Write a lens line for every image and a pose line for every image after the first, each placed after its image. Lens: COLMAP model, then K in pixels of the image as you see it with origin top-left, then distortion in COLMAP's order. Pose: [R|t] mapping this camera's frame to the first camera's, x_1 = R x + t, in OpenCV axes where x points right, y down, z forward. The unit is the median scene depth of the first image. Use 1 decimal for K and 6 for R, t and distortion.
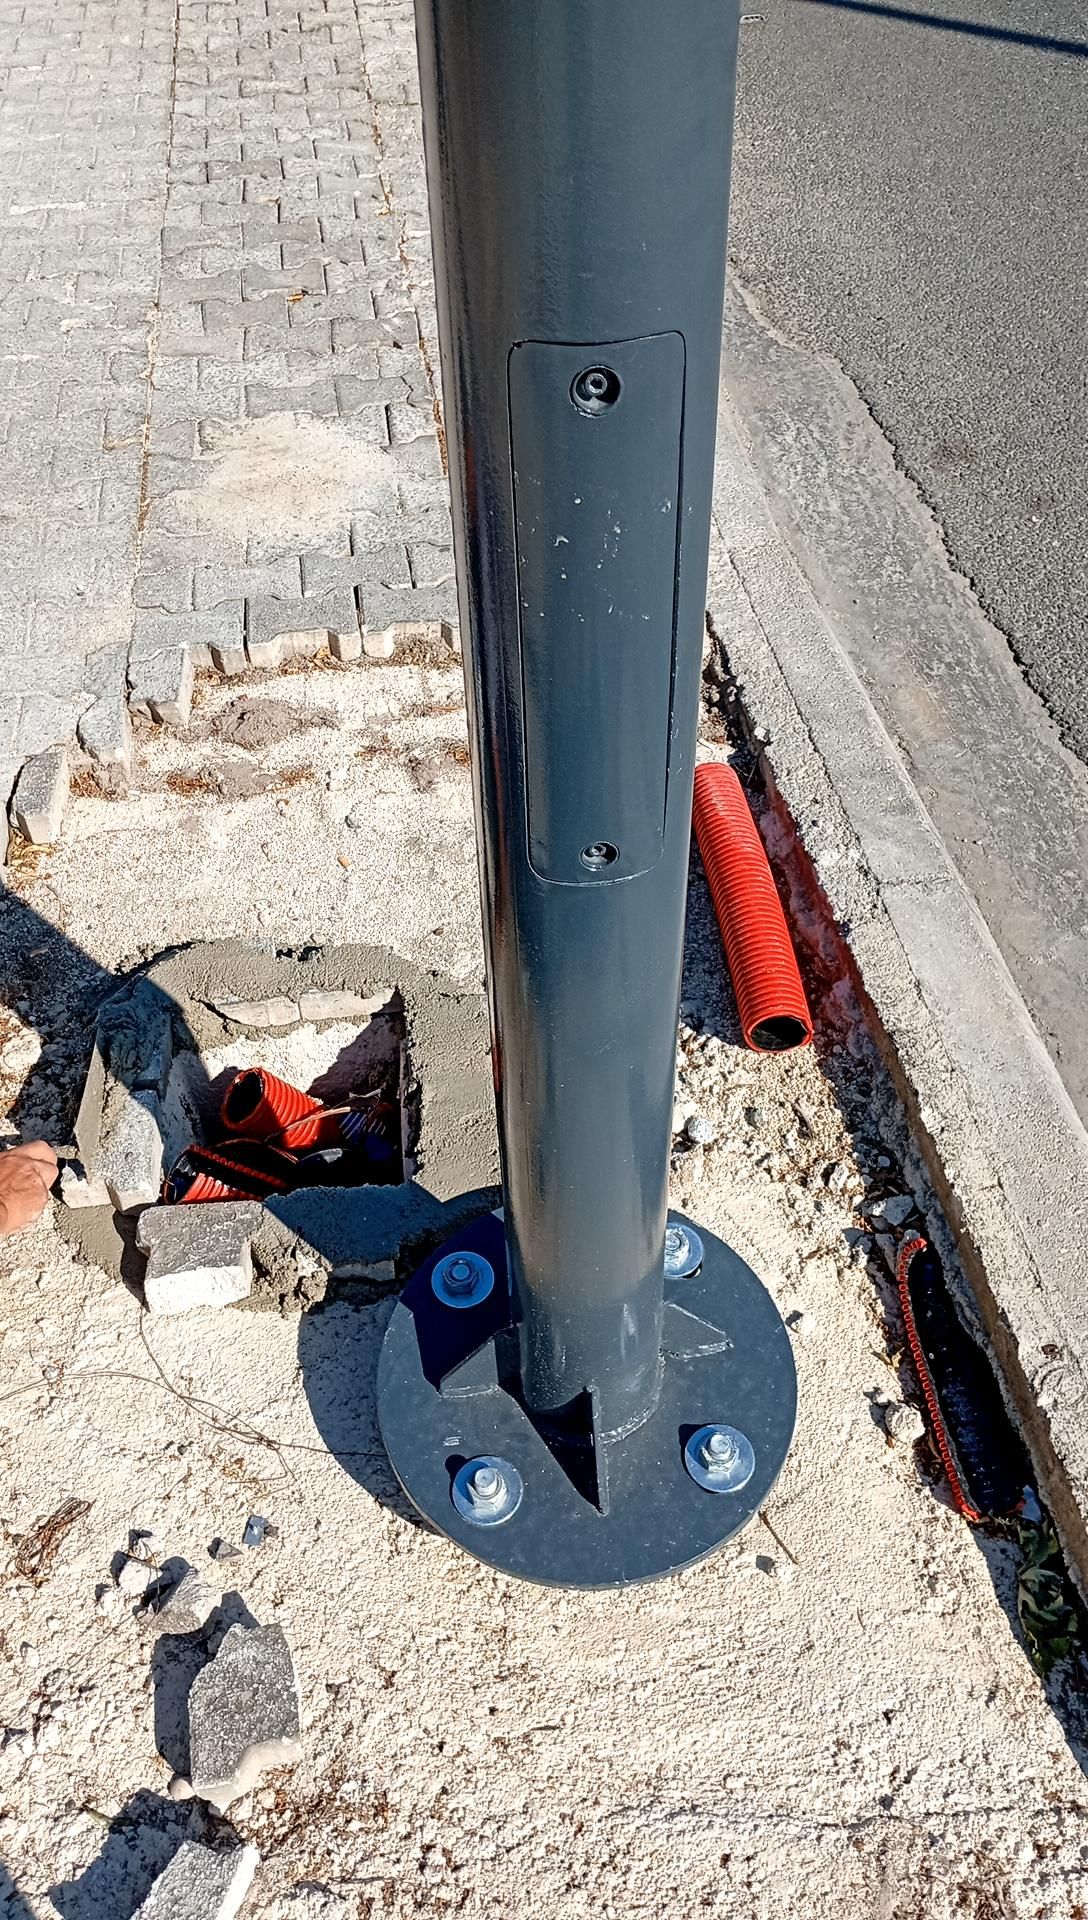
lens RADIAL K [[1469.4, 0, 563.1], [0, 1469.4, 954.2], [0, 0, 1]] dist [0.087211, -0.214992]
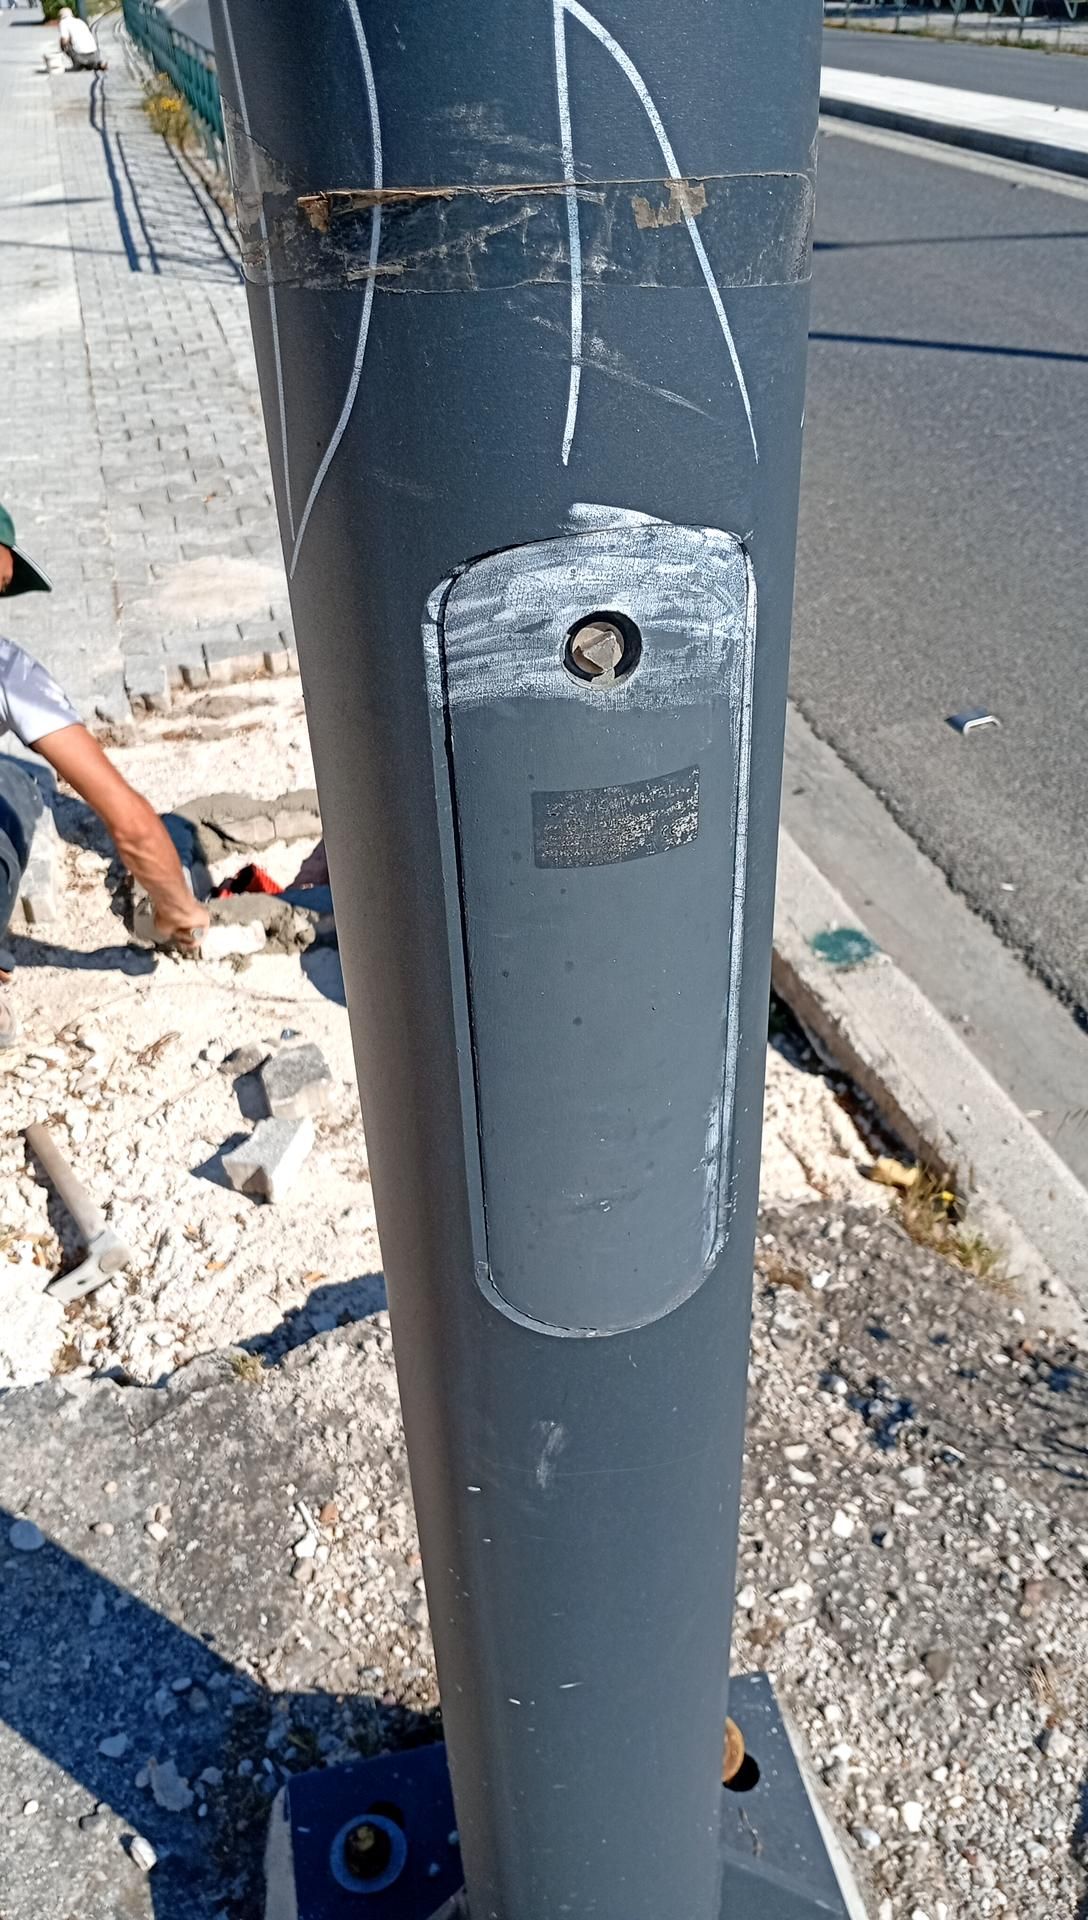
lens RADIAL K [[1469.4, 0, 563.1], [0, 1469.4, 954.2], [0, 0, 1]] dist [0.087211, -0.214992]
pose [[0.990998, -0.093473, 0.095844, -0.036349], [0.112685, 0.968930, -0.220176, 0.437145], [-0.072285, 0.228994, 0.970740, -0.371237]]
